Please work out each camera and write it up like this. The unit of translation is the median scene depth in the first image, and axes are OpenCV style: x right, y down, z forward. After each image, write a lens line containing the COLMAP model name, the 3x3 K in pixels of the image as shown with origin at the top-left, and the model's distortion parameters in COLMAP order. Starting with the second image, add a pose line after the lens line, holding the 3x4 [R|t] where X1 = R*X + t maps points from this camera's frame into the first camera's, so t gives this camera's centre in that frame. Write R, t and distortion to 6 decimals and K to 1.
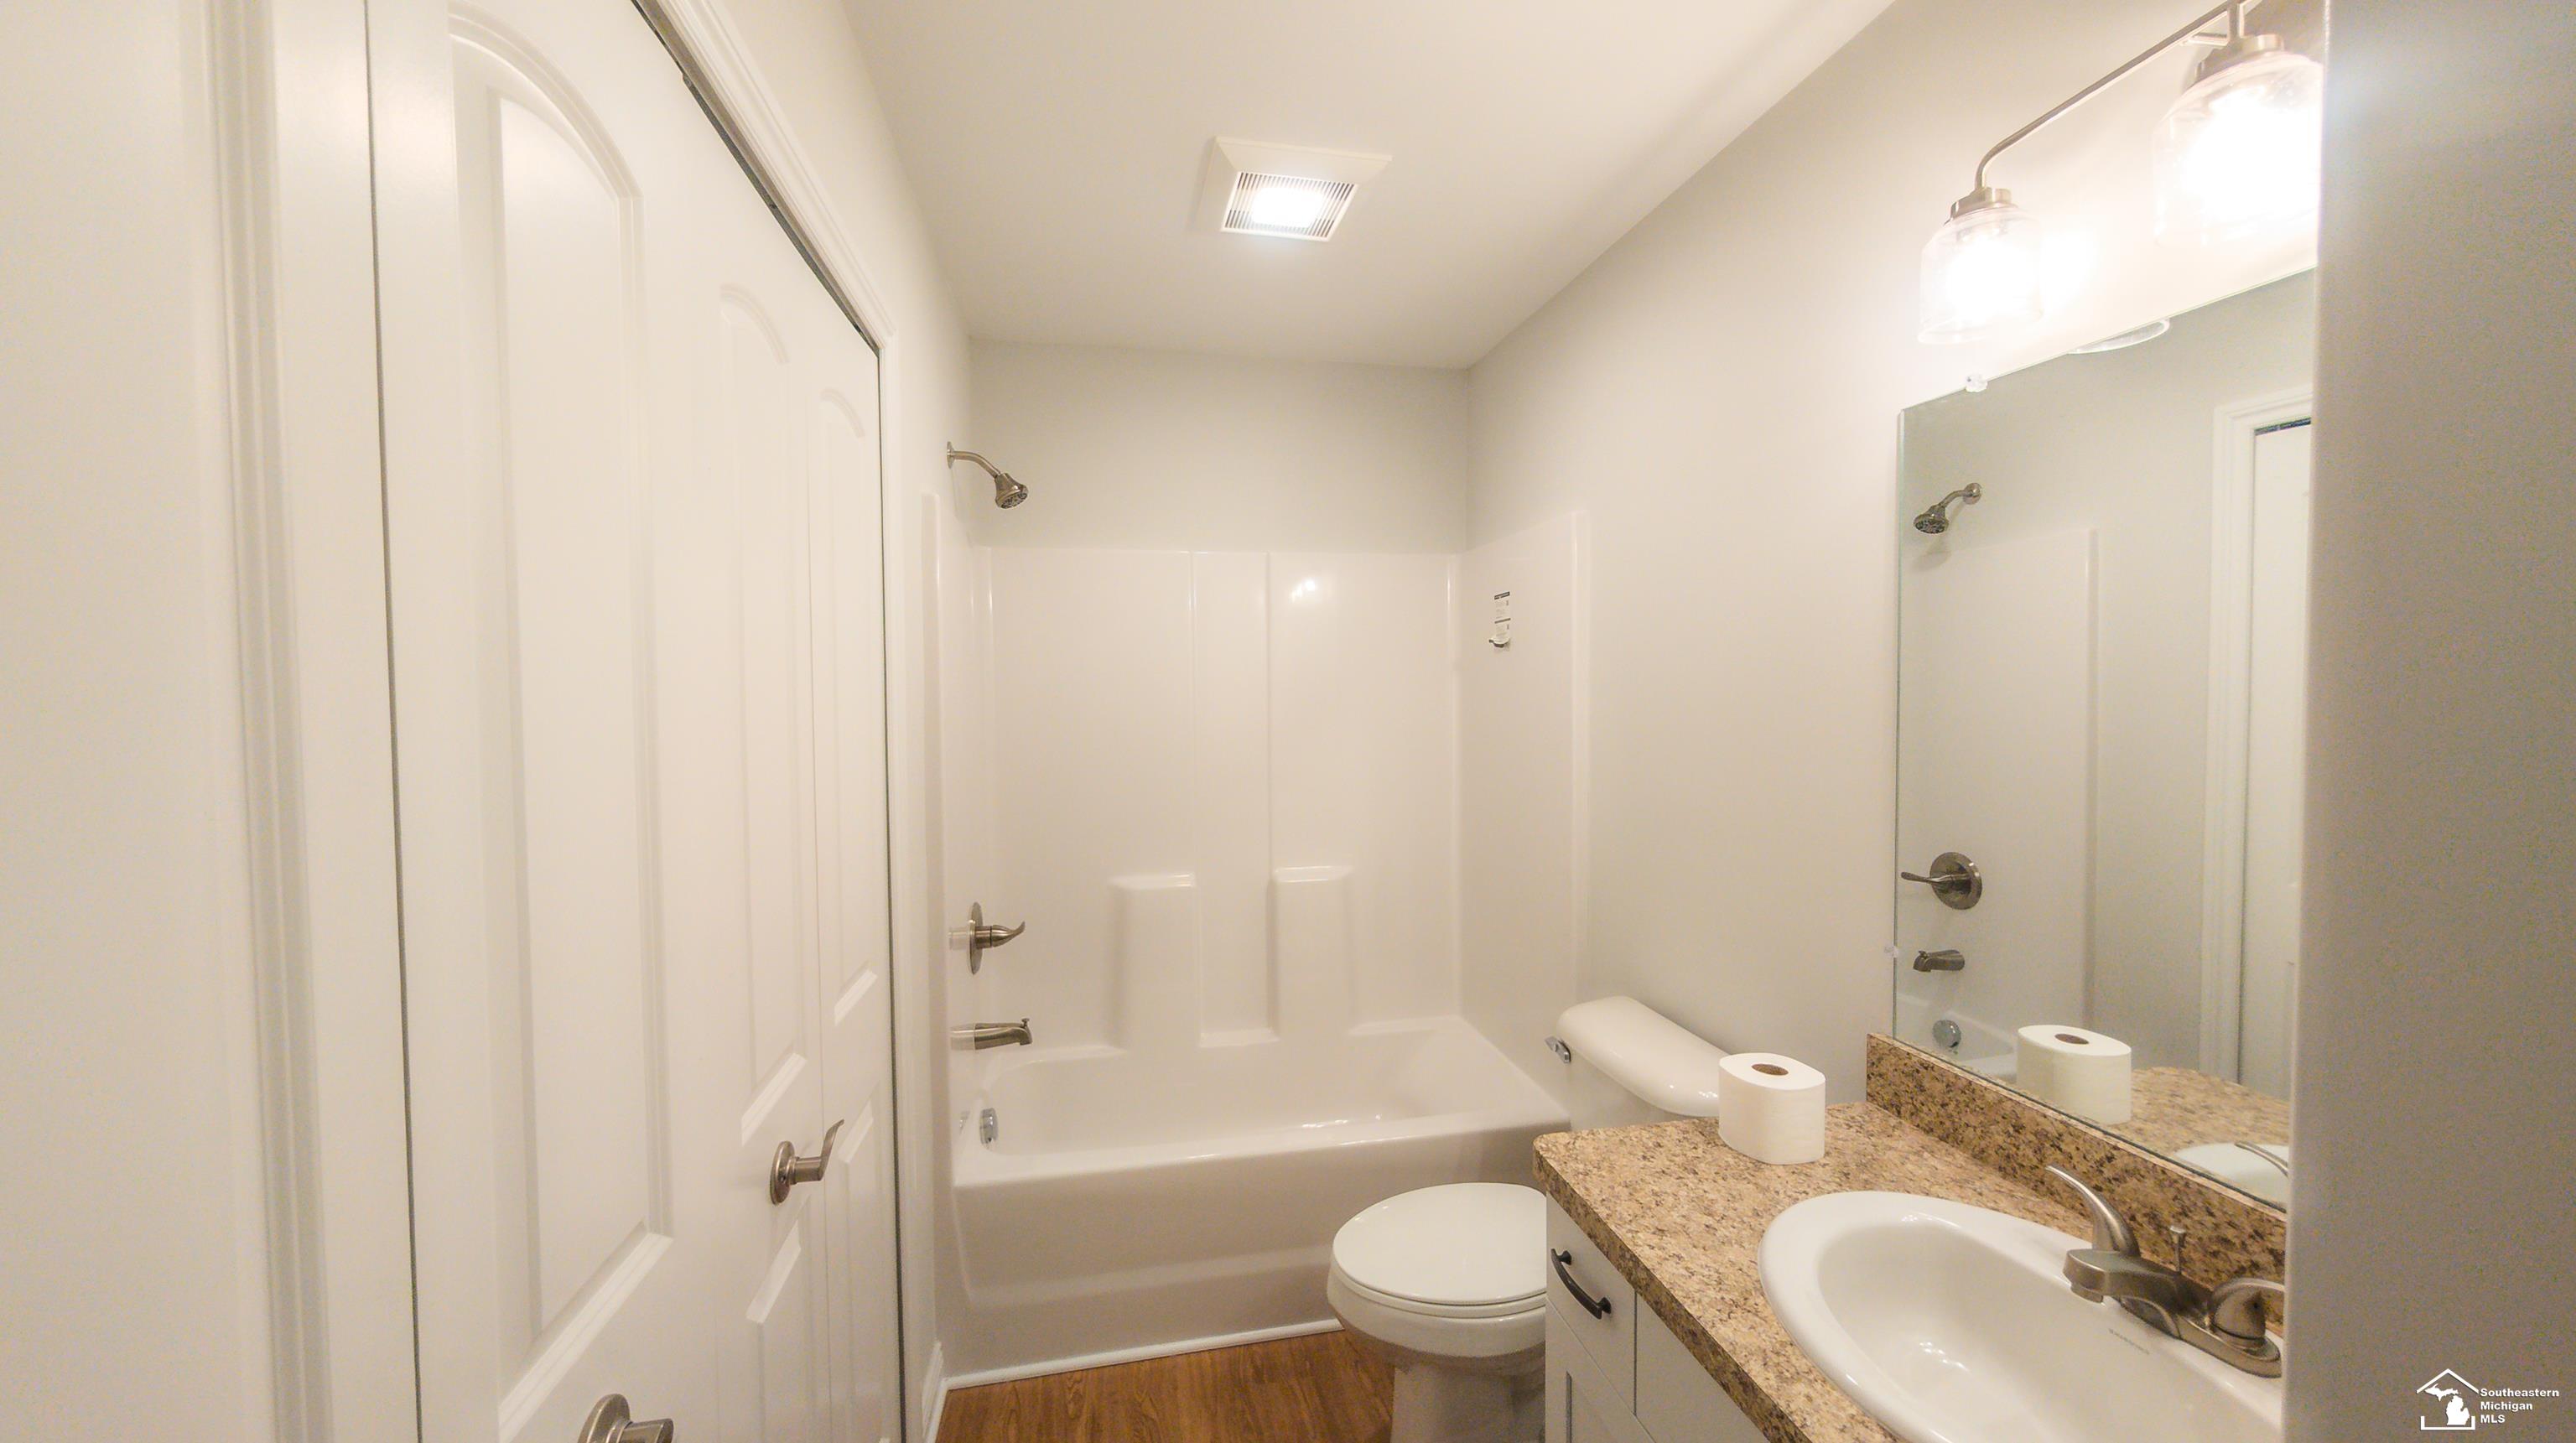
lens RADIAL K [[939.7, 0, 1283.4], [0, 939.7, 720.3], [0, 0, 1]] dist [0.000269, 0.000127]
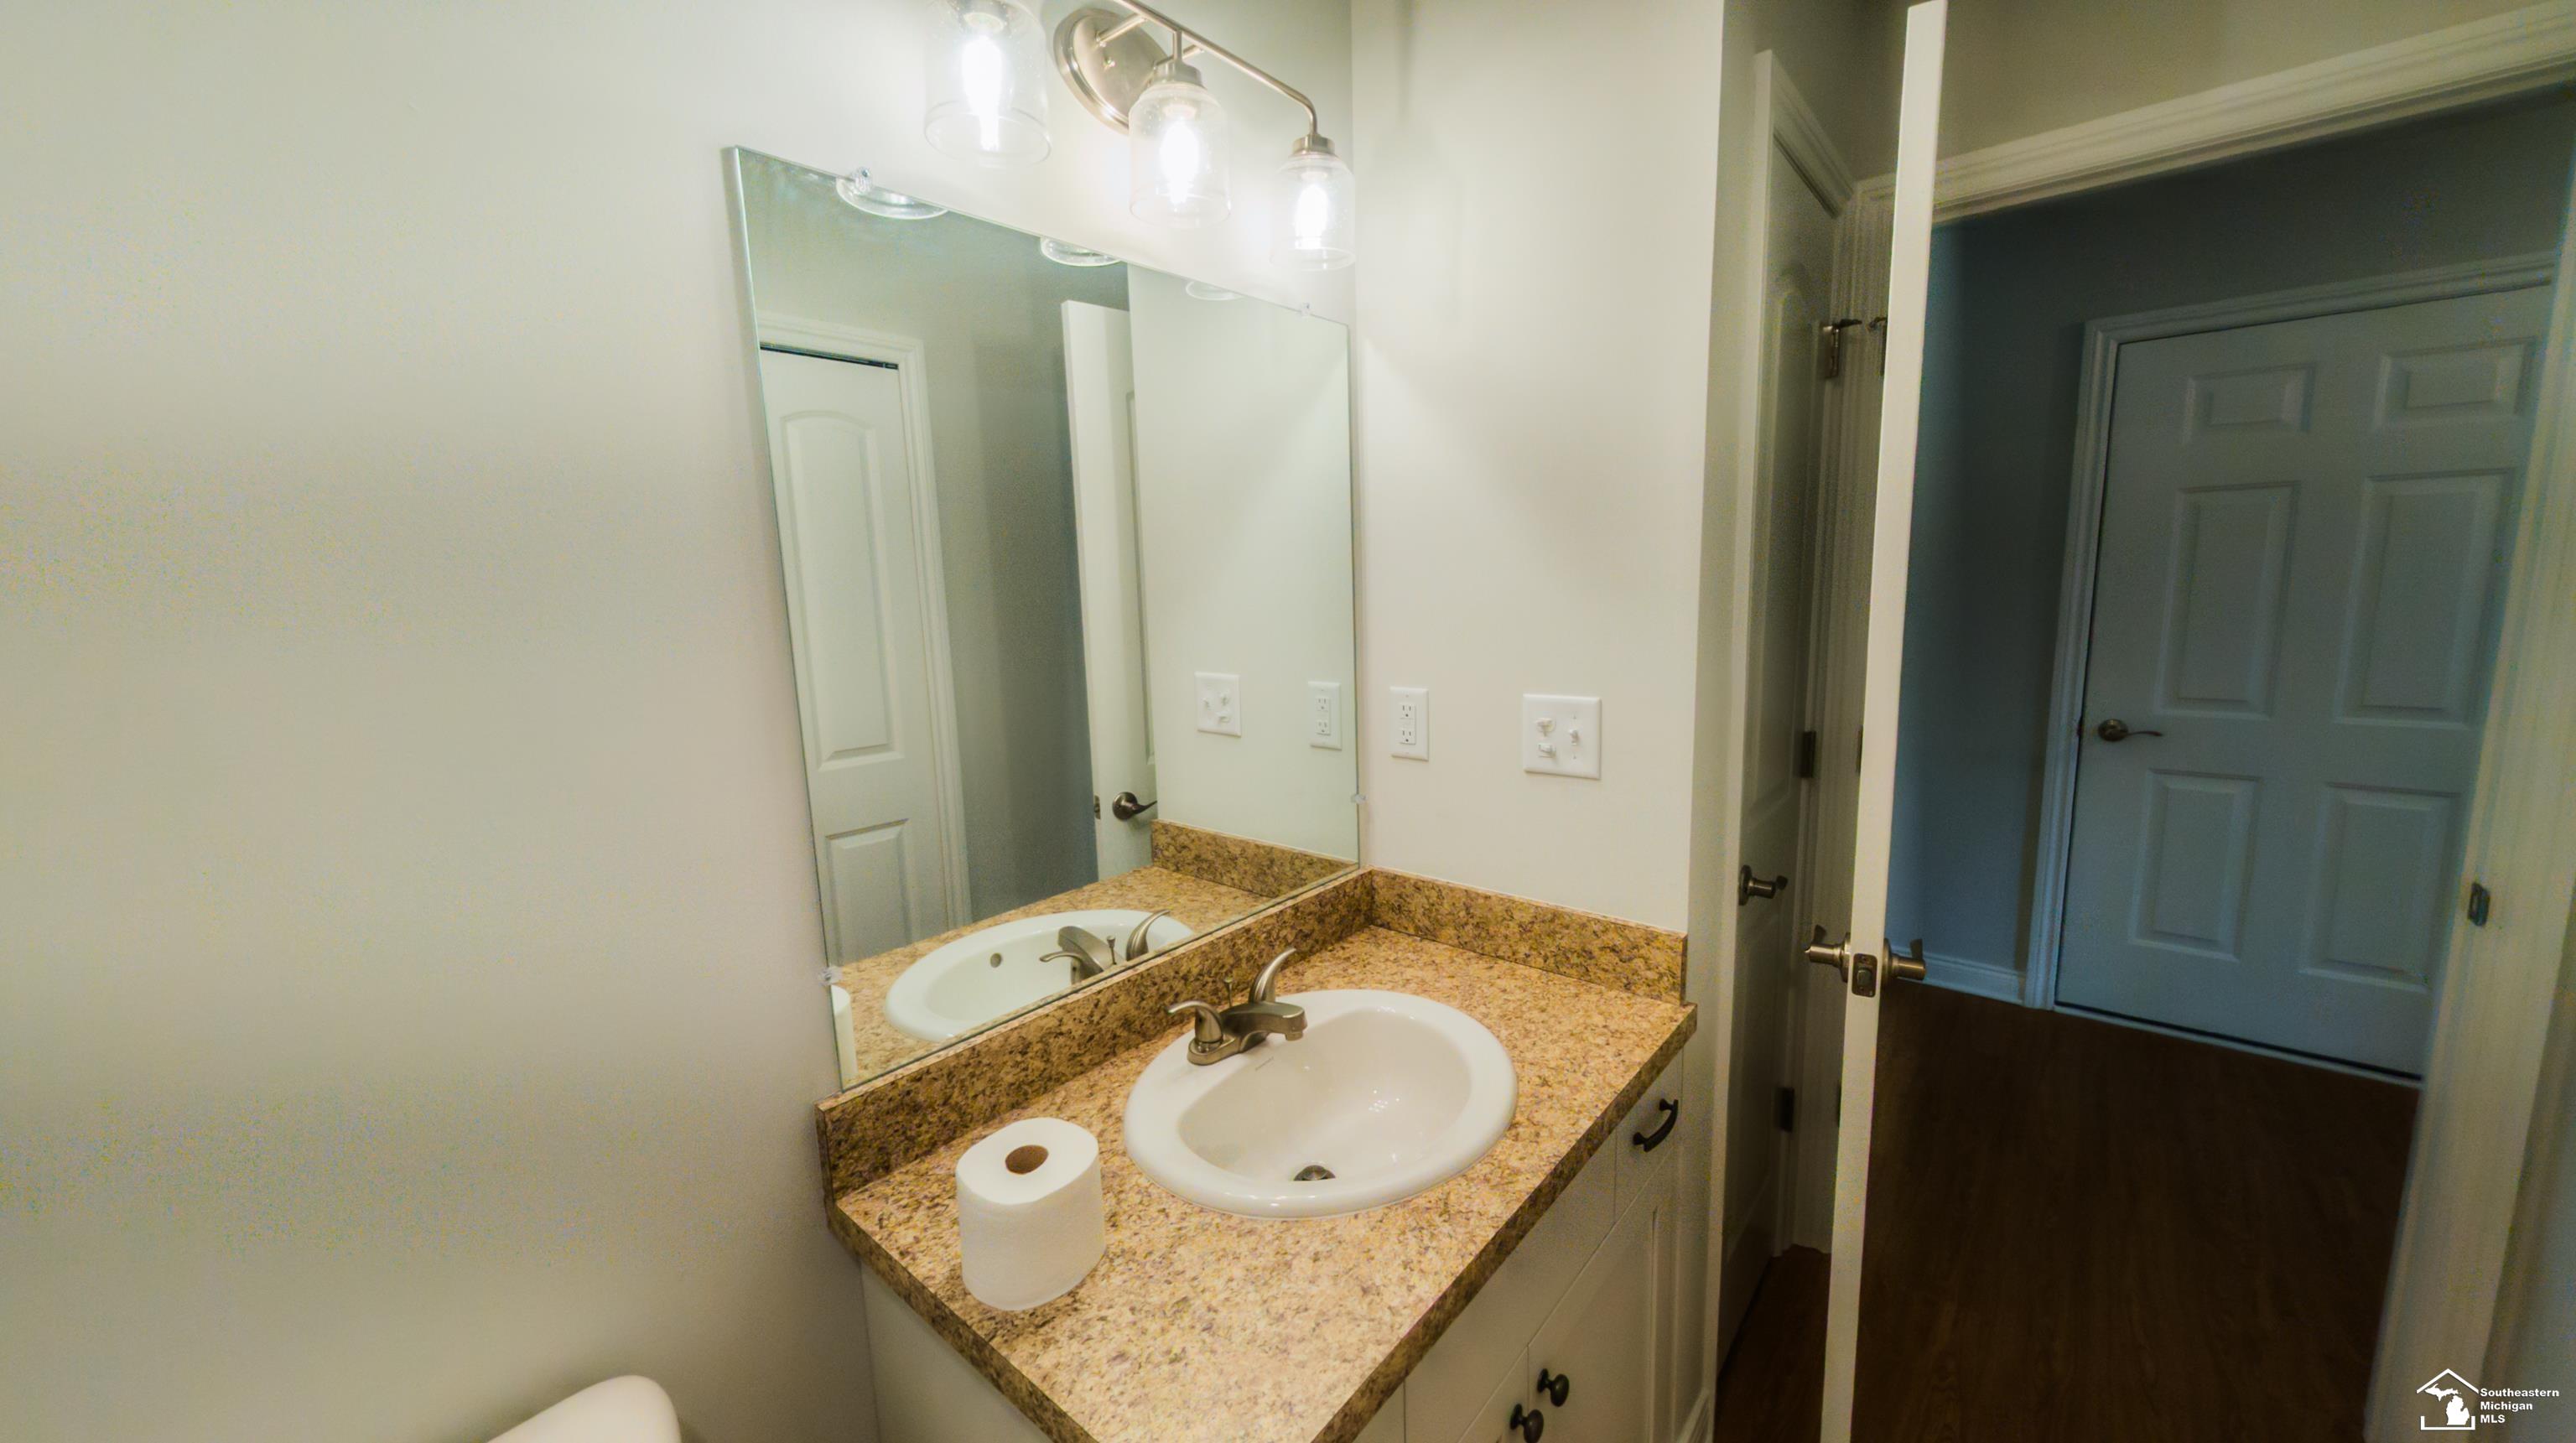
lens RADIAL K [[930.8, 0, 1288.0], [0, 930.8, 721.5], [0, 0, 1]] dist [0.001568, 0.000138]
pose [[-0.621160, -0.093528, 0.778083, -0.101770], [0.063196, 0.983642, 0.168687, -0.042701], [-0.781132, 0.153953, -0.605088, 1.389239]]
